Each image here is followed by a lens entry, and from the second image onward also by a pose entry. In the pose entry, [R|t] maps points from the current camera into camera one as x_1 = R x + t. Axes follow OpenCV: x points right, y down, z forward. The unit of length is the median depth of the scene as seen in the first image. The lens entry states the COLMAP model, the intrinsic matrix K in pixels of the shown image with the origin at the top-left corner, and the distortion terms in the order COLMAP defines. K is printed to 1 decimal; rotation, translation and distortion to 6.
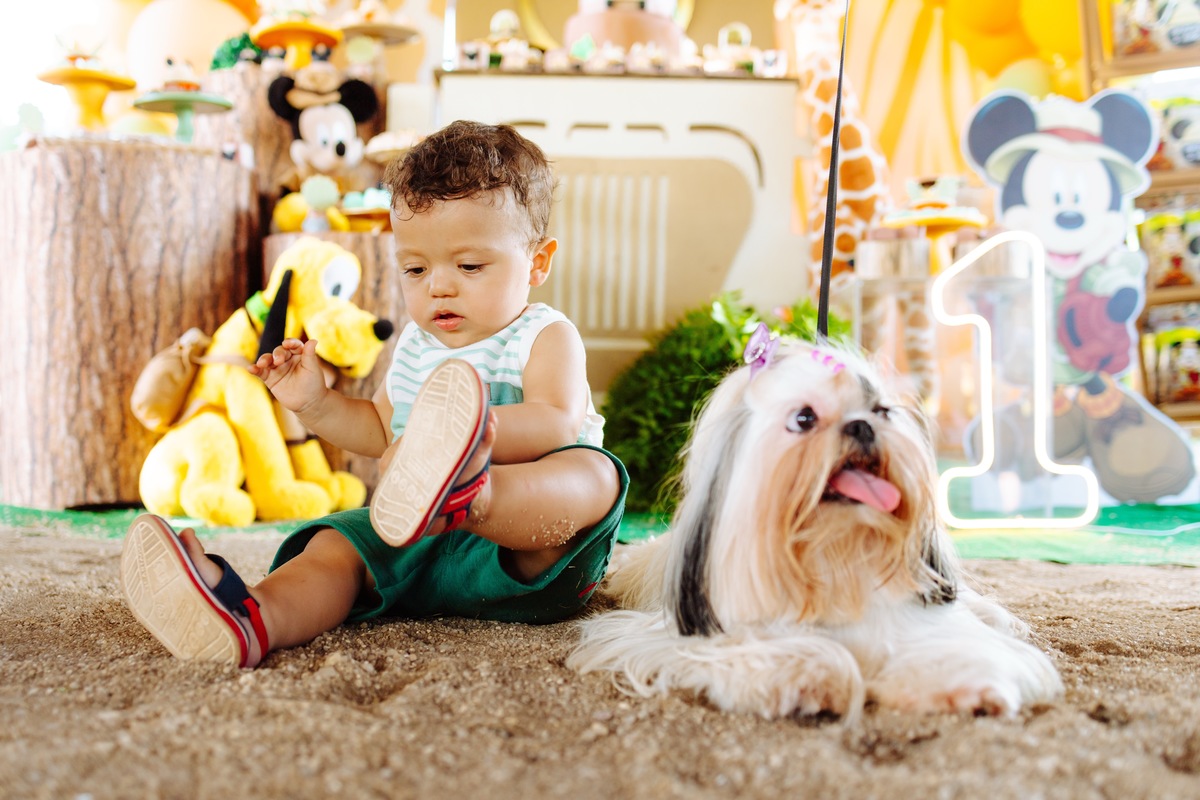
lens RADIAL K [[1171.4, 0, 573.7], [0, 1171.4, 416.7], [0, 0, 1]] dist [0.015610, 0.000000]
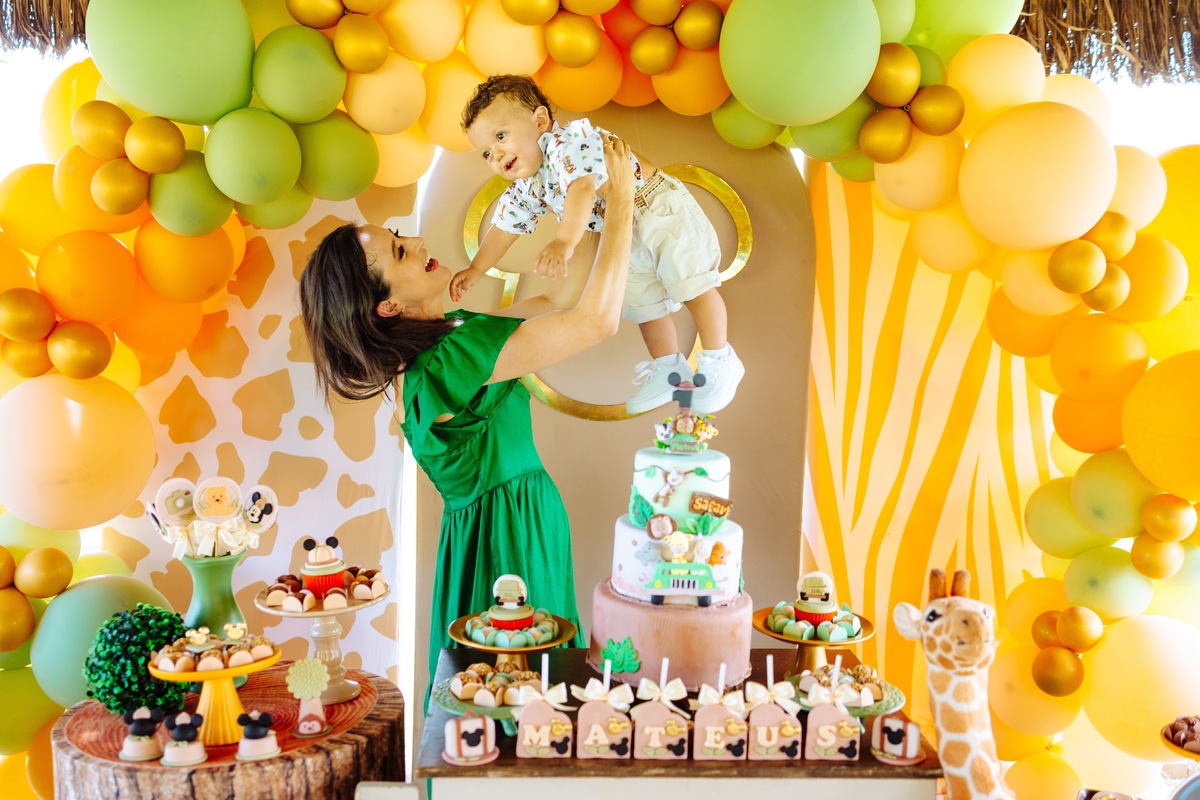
lens RADIAL K [[1171.4, 0, 600.4], [0, 1171.4, 395.1], [0, 0, 1]] dist [0.015610, 0.000000]
pose [[0.996656, -0.008950, 0.081224, -0.070666], [0.005387, 0.999018, 0.043971, -0.574094], [-0.081538, -0.043386, 0.995725, 0.332760]]
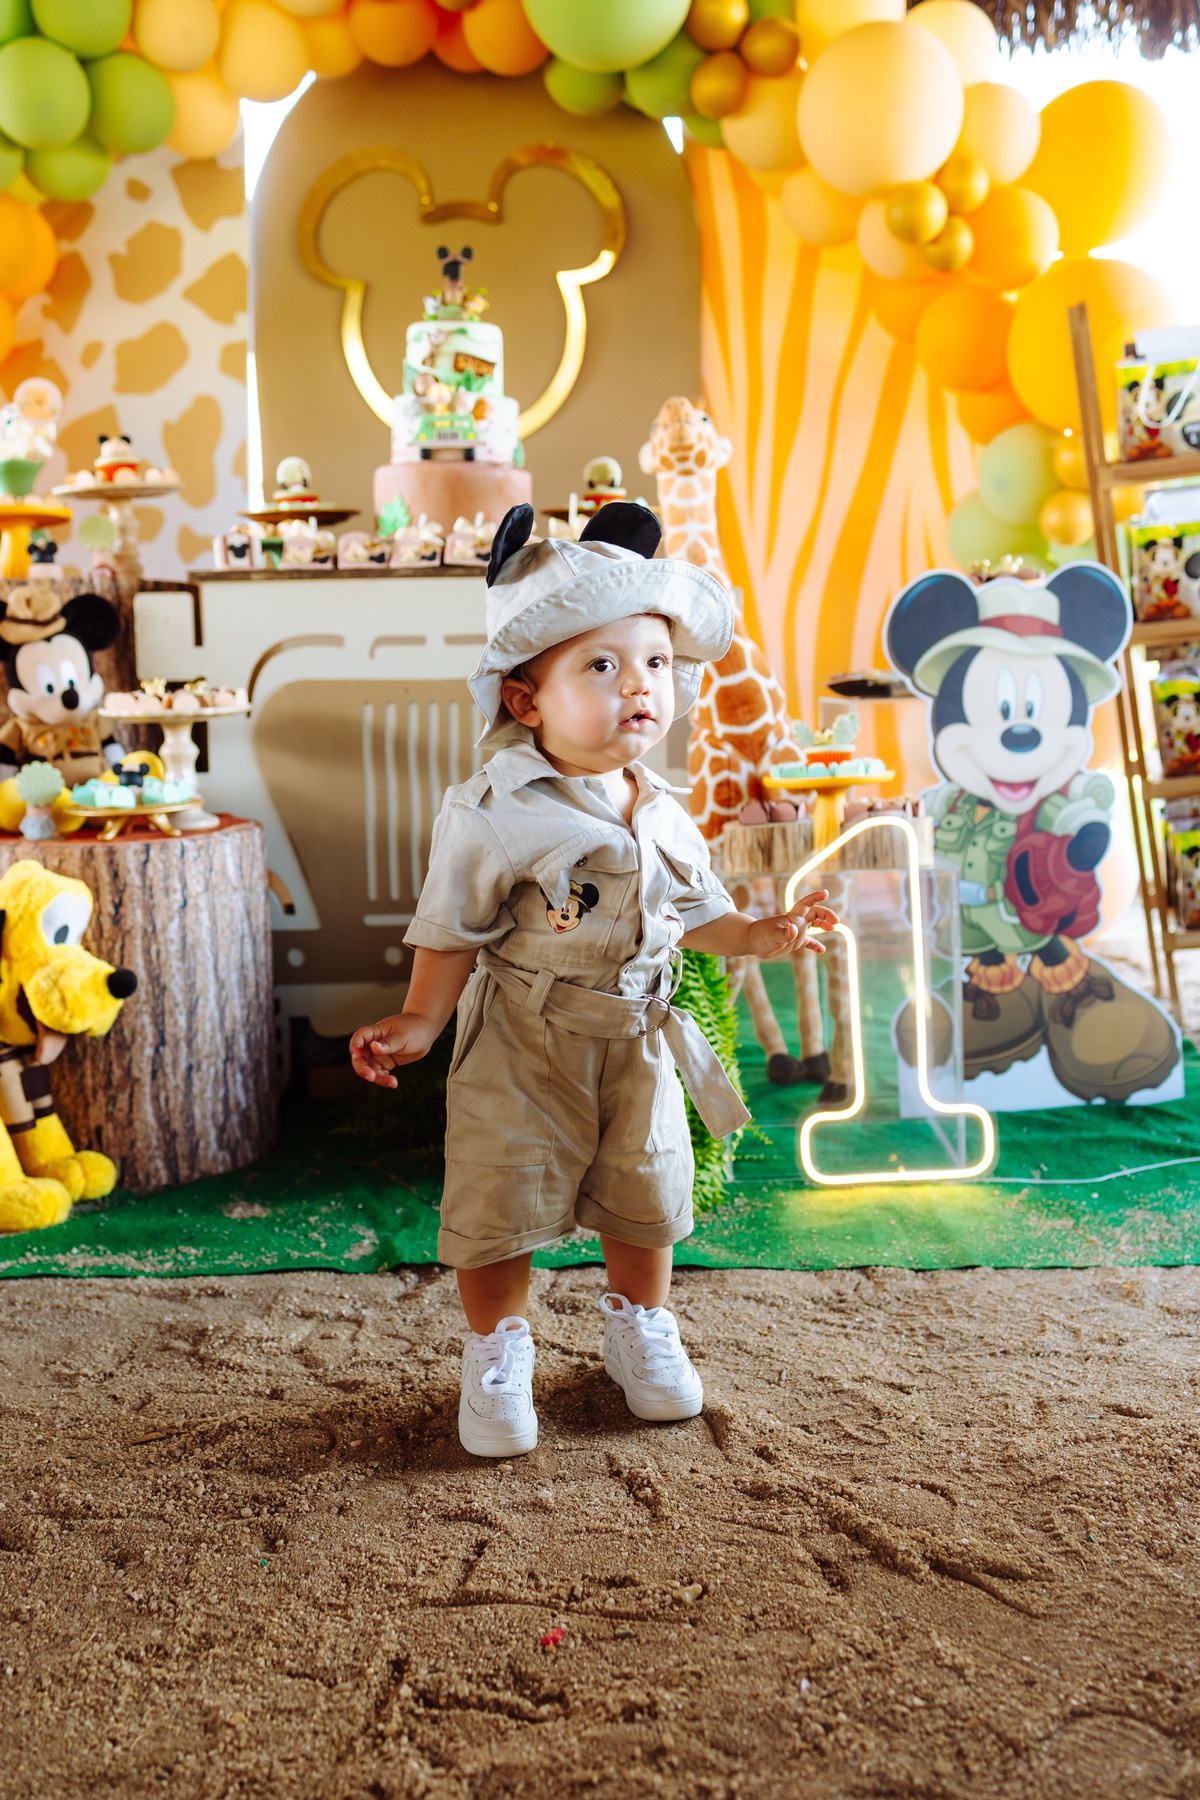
lens RADIAL K [[1757.0, 0, 596.8], [0, 1757.0, 896.2], [0, 0, 1]] dist [0.015610, 0.000000]
pose [[0.998775, -0.045604, 0.019193, 0.119008], [0.043526, 0.994285, 0.097485, -0.197623], [-0.023529, -0.096530, 0.995052, -0.170953]]
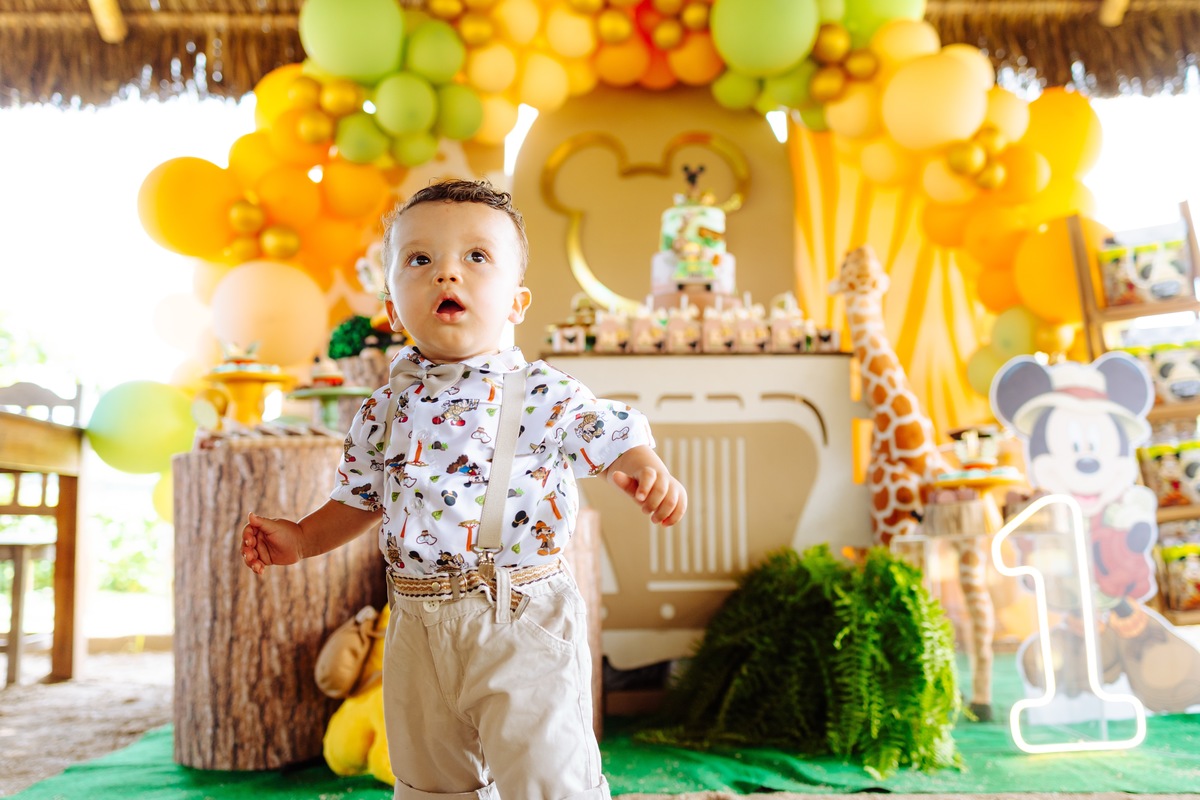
lens RADIAL K [[1208.1, 0, 614.2], [0, 1208.1, 410.0], [0, 0, 1]] dist [0.019567, 0.000000]
pose [[0.997756, -0.030011, 0.059855, -0.125327], [0.037931, 0.989995, -0.135909, -0.079248], [-0.055178, 0.137874, 0.988912, -0.185163]]
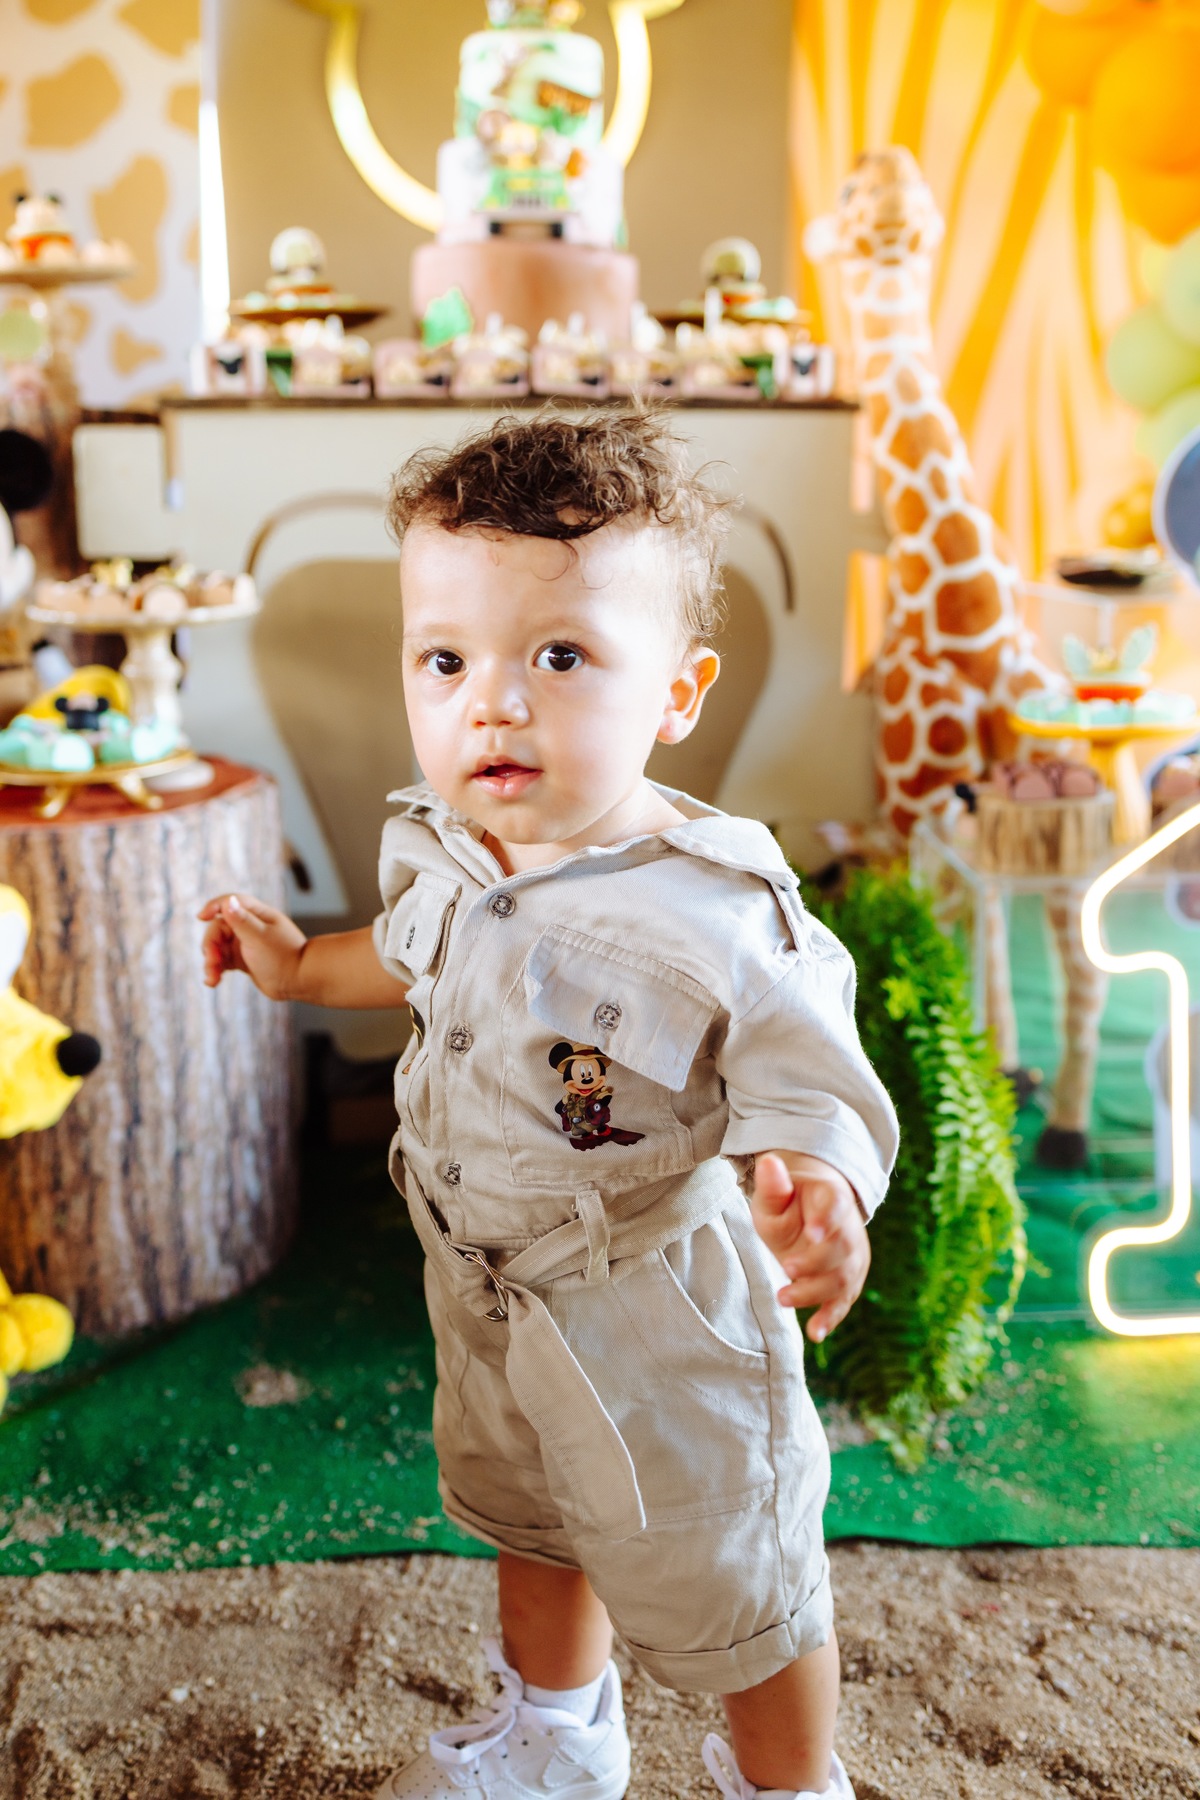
lens RADIAL K [[1757.0, 0, 593.3], [0, 1757.0, 867.7], [0, 0, 1]] dist [0.015610, 0.000000]
pose [[0.997058, -0.042192, 0.063993, 0.013688], [0.029849, 0.982691, 0.182833, -0.241672], [-0.070599, -0.180385, 0.981059, 0.200710]]
